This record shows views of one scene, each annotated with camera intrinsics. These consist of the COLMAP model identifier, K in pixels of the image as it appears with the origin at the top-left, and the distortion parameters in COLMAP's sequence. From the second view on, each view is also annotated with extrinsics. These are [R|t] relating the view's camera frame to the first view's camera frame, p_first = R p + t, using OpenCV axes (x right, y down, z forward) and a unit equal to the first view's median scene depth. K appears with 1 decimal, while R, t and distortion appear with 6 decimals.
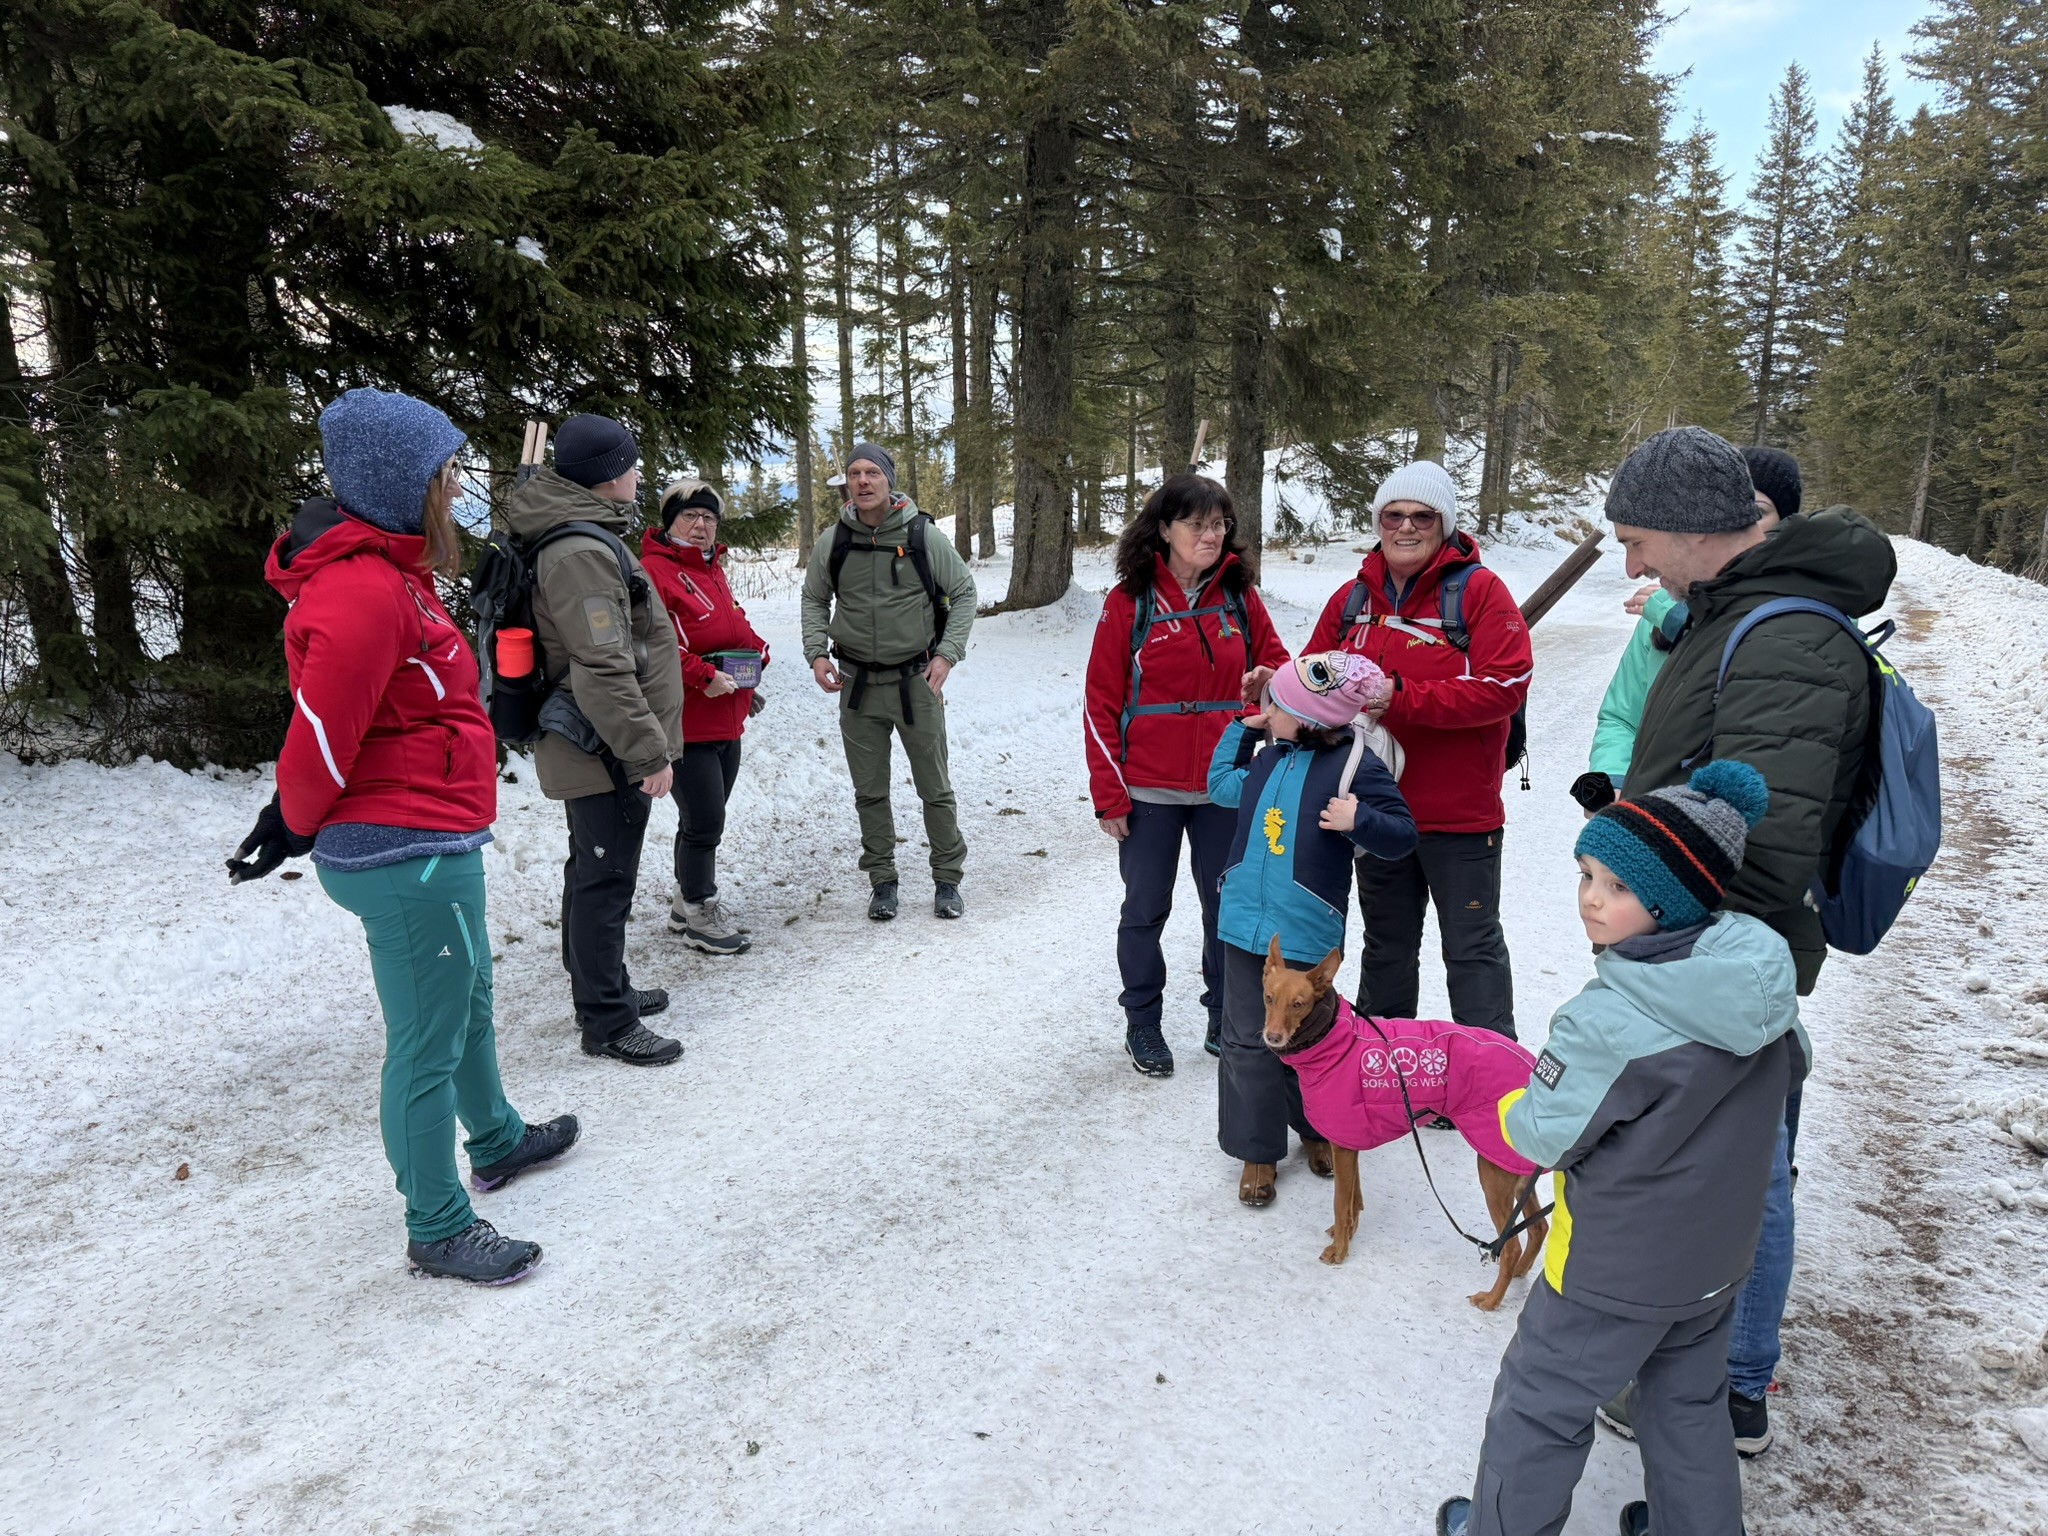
lens RADIAL K [[1440.7, 0, 1024.3], [0, 1440.7, 769.4], [0, 0, 1]] dist [-0.013018, 0.006675]
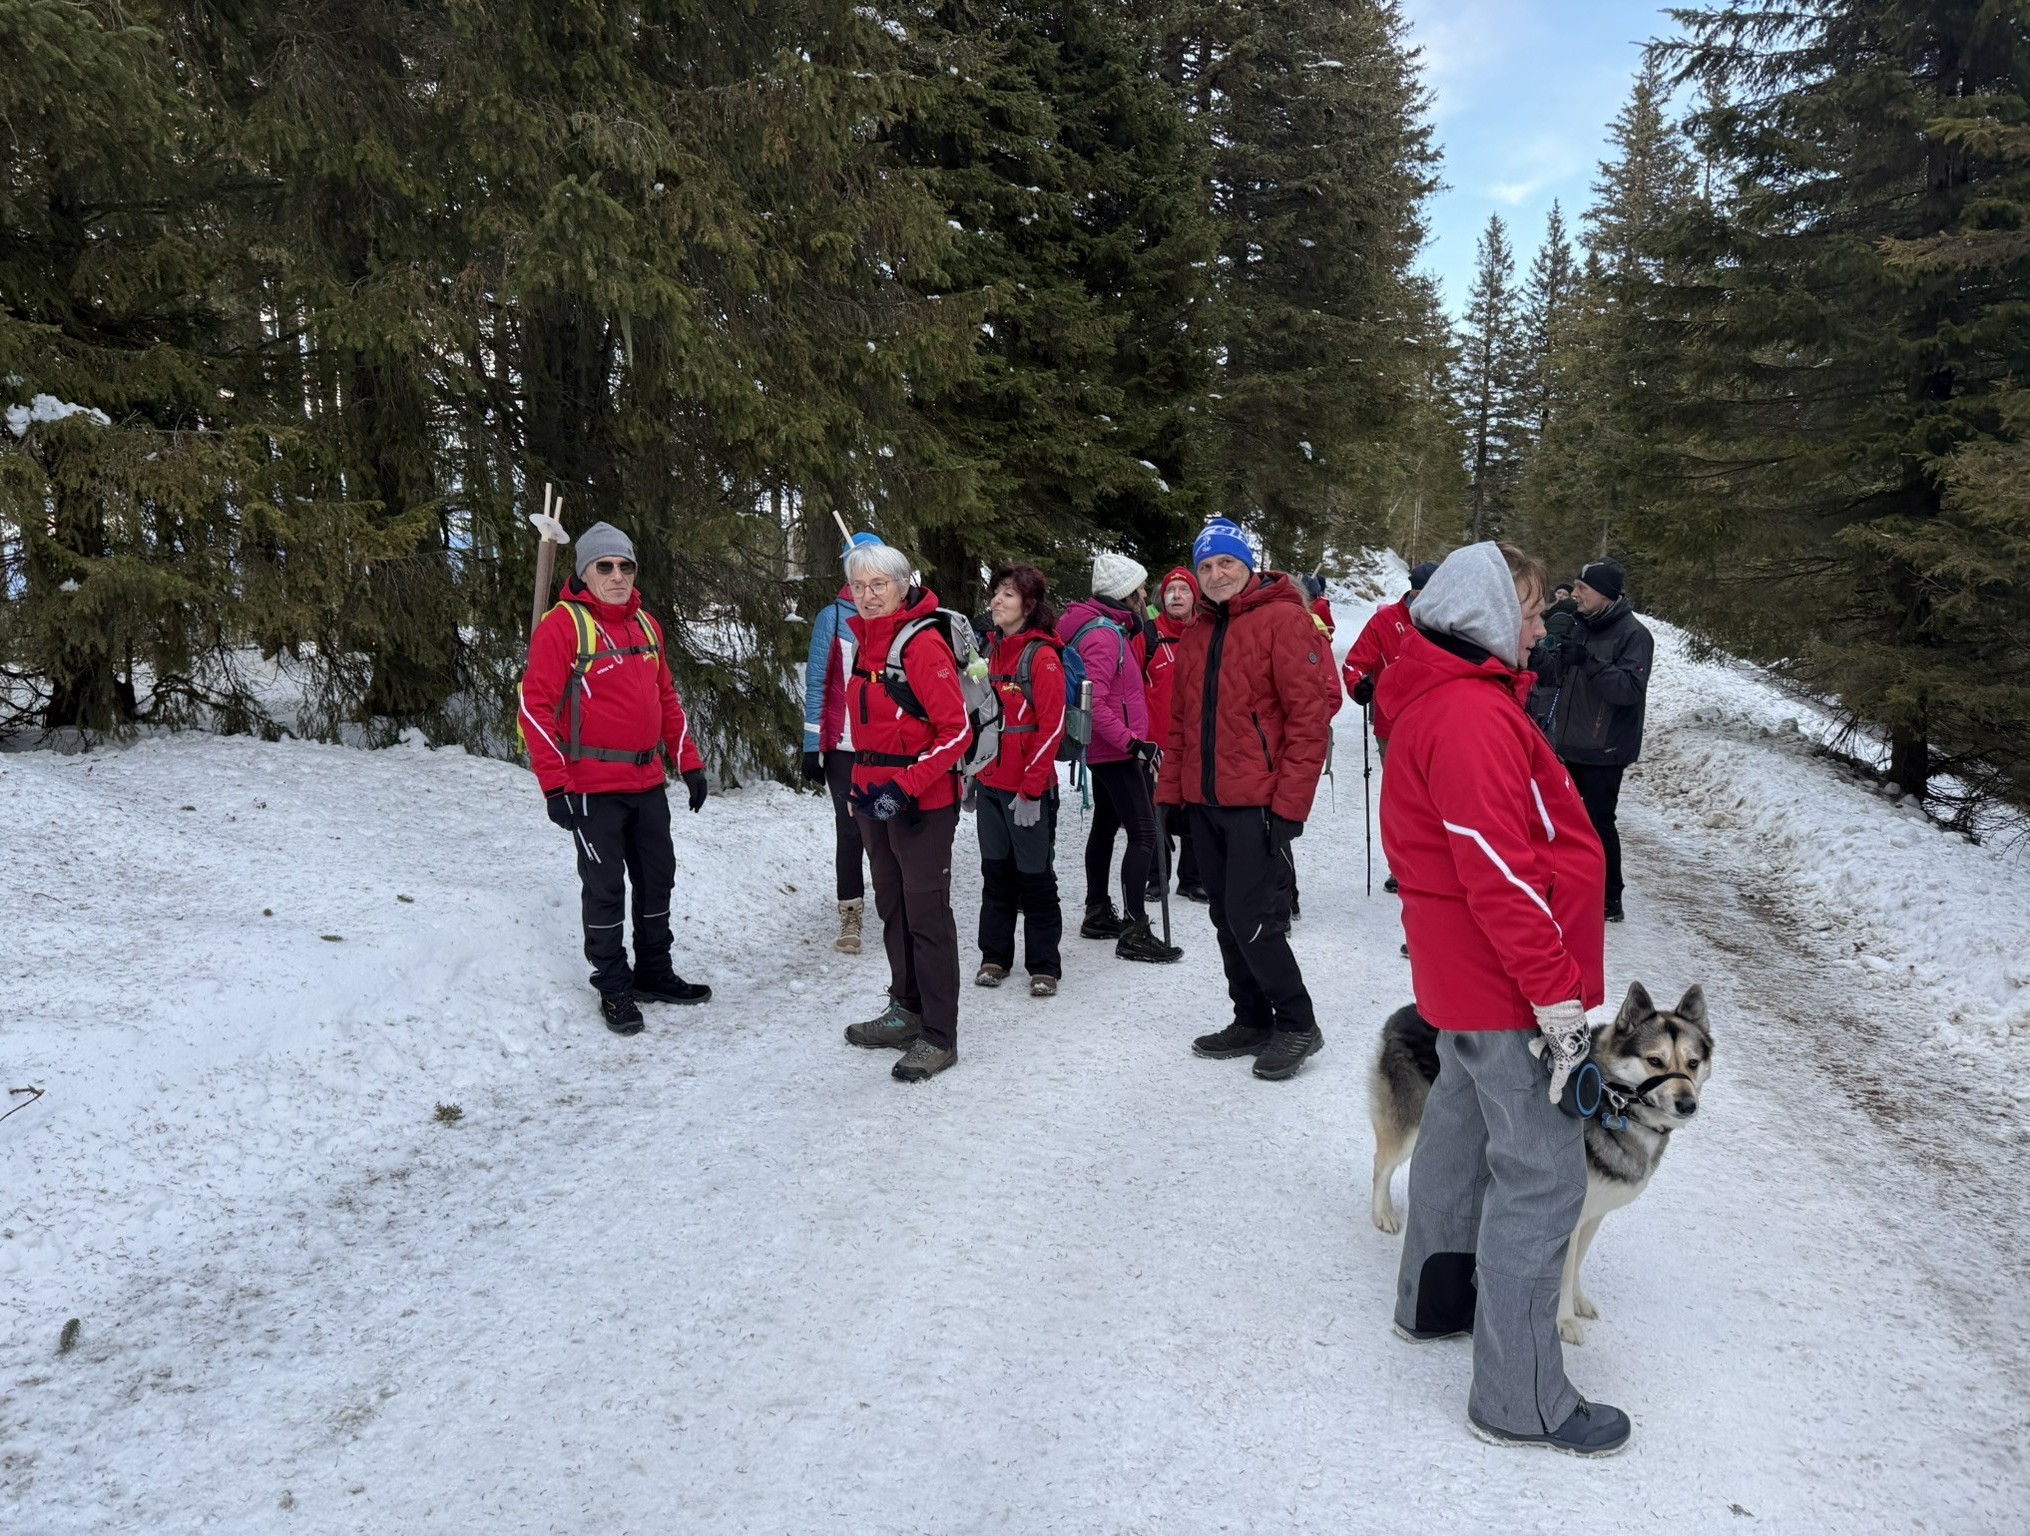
lens RADIAL K [[1431.8, 0, 996.2], [0, 1431.8, 761.6], [0, 0, 1]] dist [0.011626, -0.012102]
pose [[0.988449, -0.017779, 0.150506, -0.087397], [0.024134, 0.998888, -0.040503, 0.021536], [-0.149619, 0.043668, 0.987779, -0.145283]]
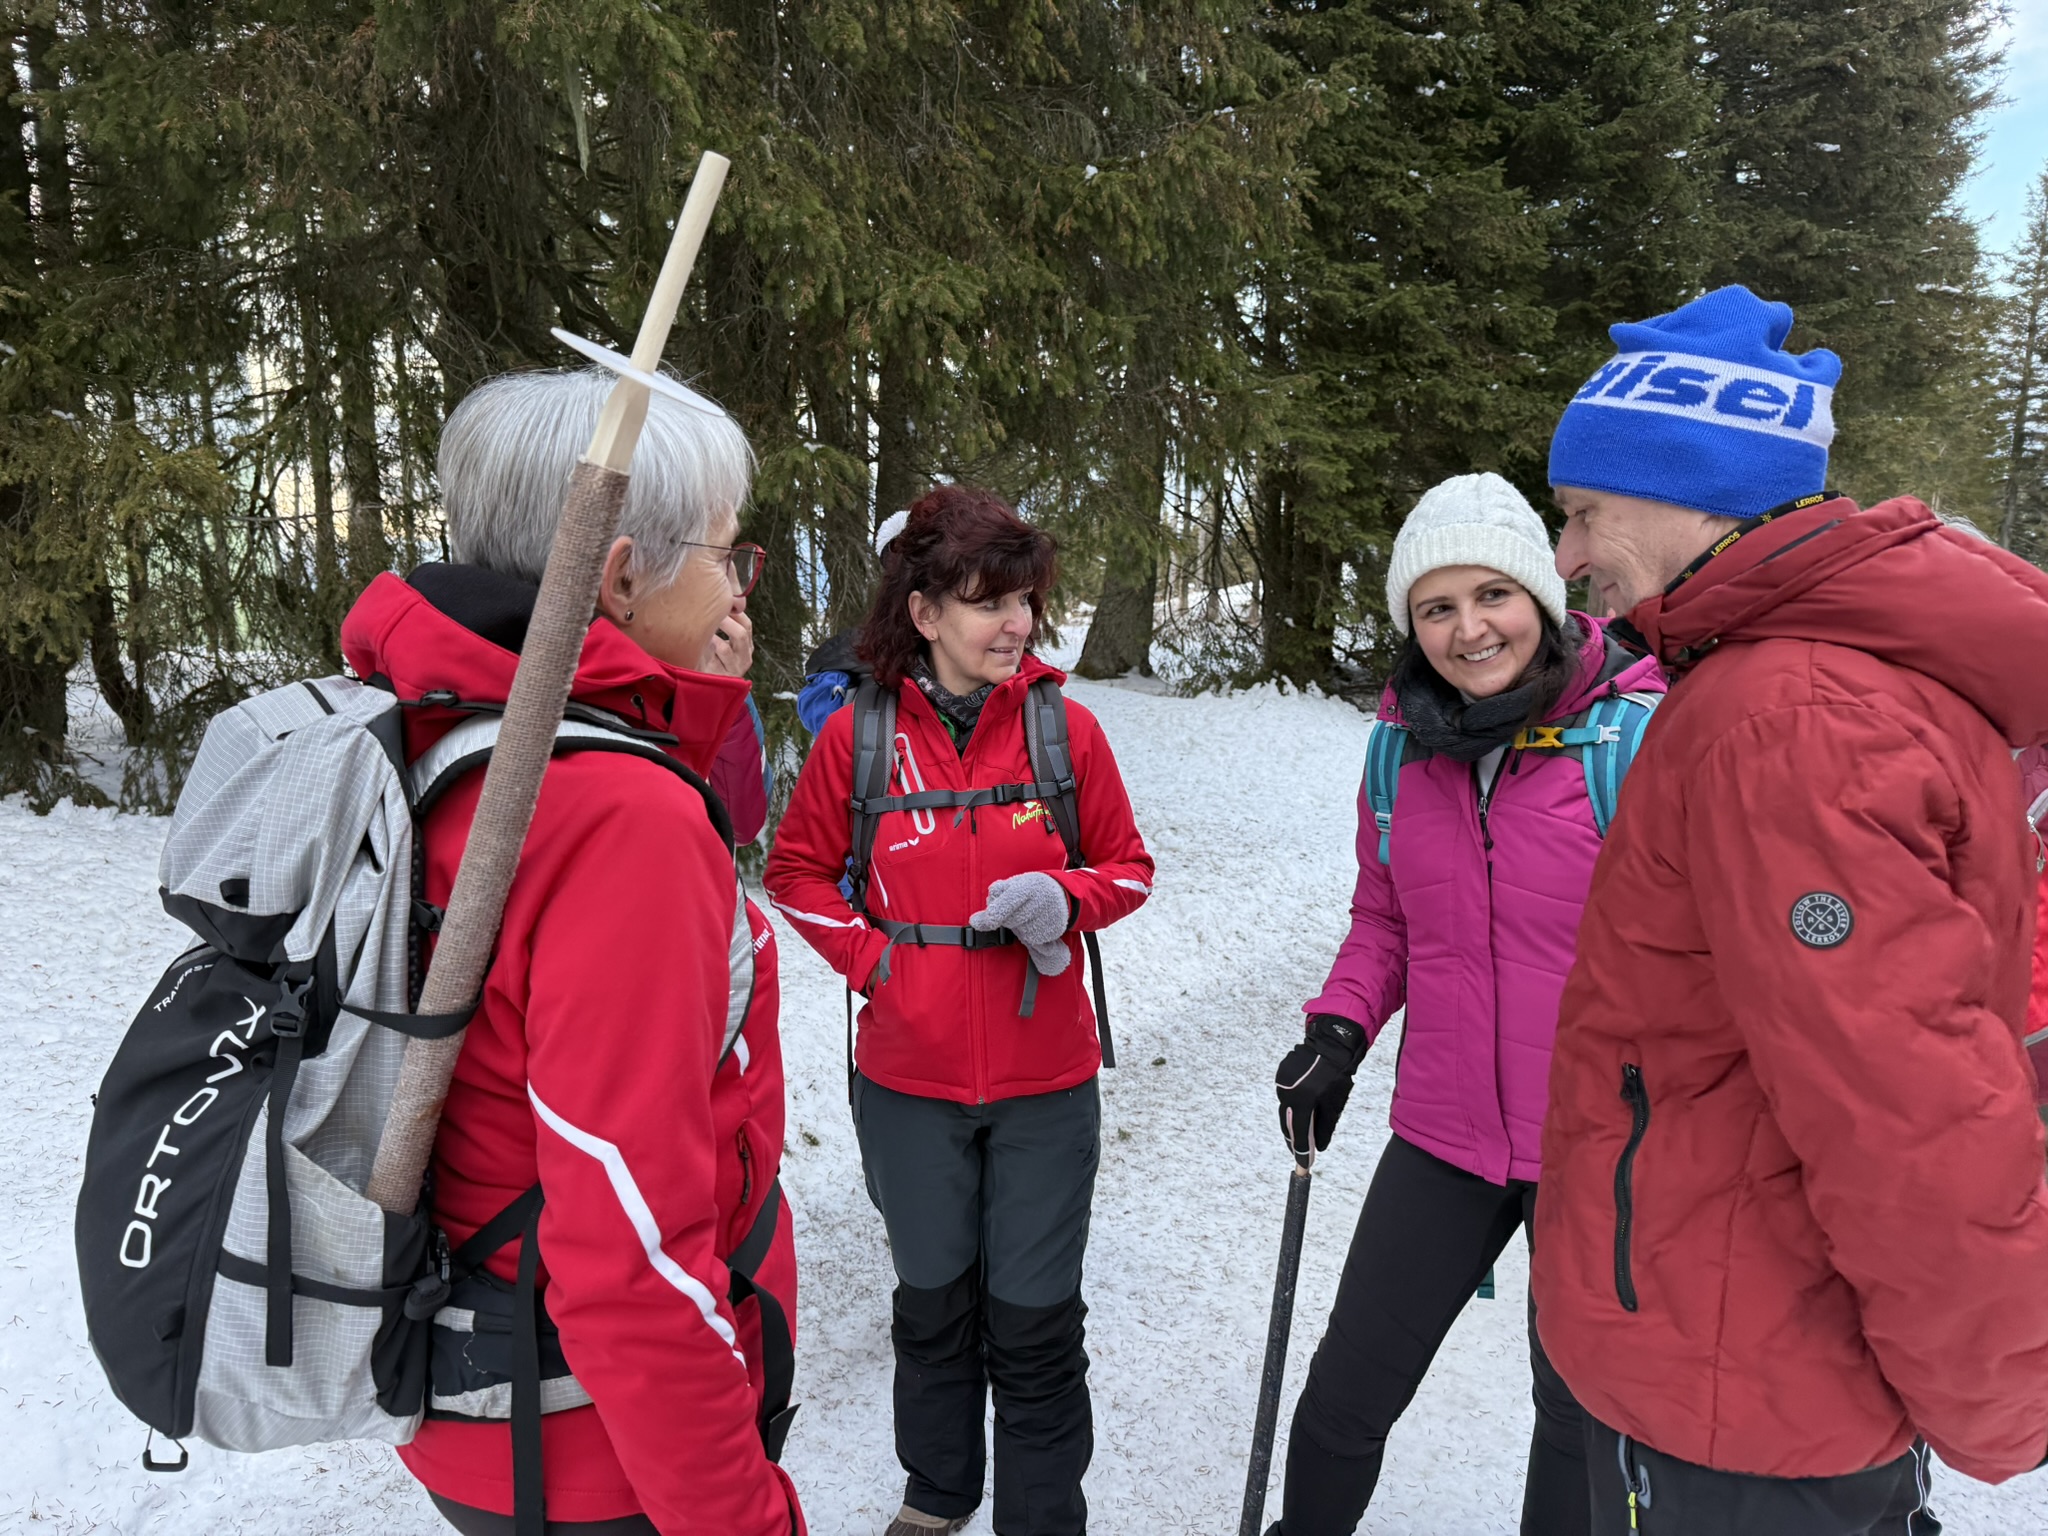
lens RADIAL K [[1440.7, 0, 1019.1], [0, 1440.7, 778.9], [0, 0, 1]] dist [-0.013018, 0.006675]
pose [[0.993049, 0.028310, -0.114246, -0.073750], [-0.032038, 0.999008, -0.030923, 0.014076], [0.113257, 0.034368, 0.992971, -0.097140]]
